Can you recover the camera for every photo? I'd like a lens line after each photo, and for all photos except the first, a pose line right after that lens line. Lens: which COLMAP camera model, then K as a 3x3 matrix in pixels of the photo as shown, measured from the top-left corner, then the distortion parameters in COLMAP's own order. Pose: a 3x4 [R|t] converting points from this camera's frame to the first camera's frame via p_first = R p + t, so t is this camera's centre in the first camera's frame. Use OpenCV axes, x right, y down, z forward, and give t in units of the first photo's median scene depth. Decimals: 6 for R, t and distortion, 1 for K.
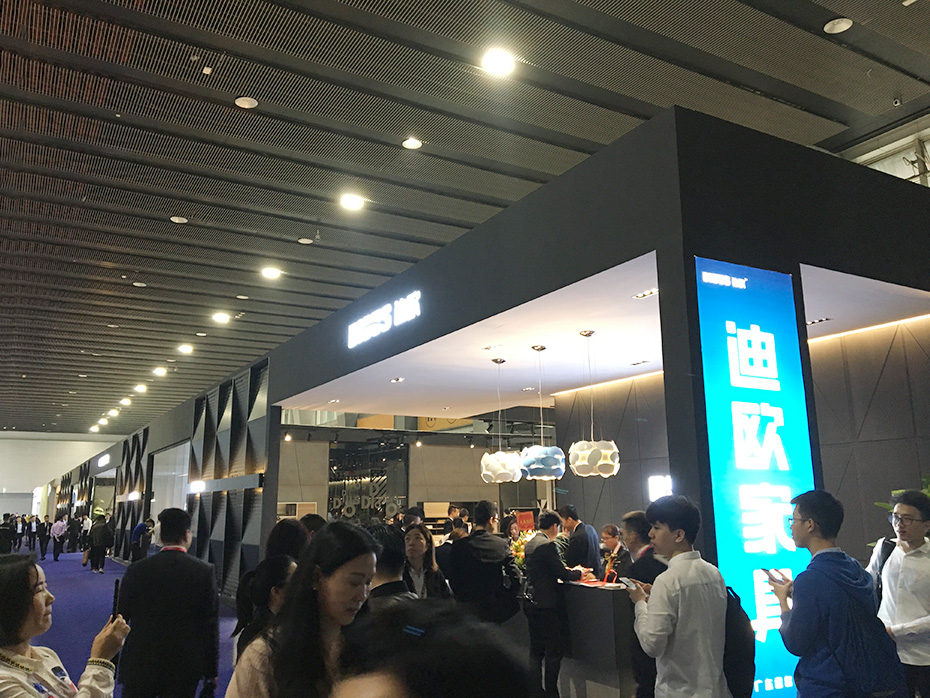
lens RADIAL K [[775.6, 0, 467.0], [0, 775.6, 342.6], [0, 0, 1]] dist [0.082530, -0.057036]
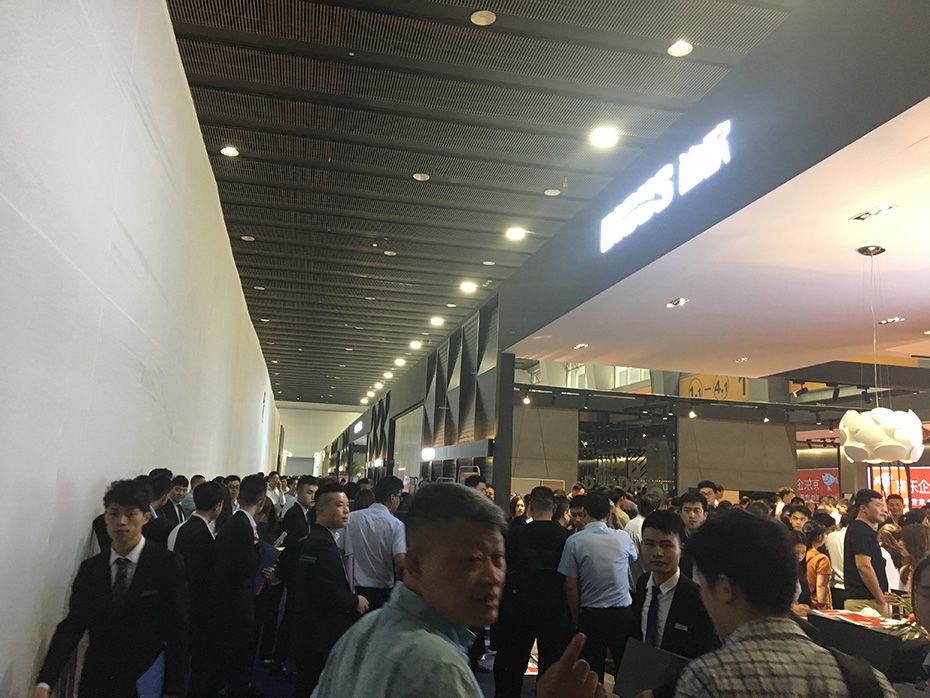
lens RADIAL K [[775.6, 0, 459.0], [0, 775.6, 346.8], [0, 0, 1]] dist [0.082530, -0.057036]
pose [[0.946015, -0.003270, -0.324107, -0.022932], [0.012491, 0.999574, 0.026373, 0.030215], [0.323883, -0.028998, 0.945653, 0.142976]]
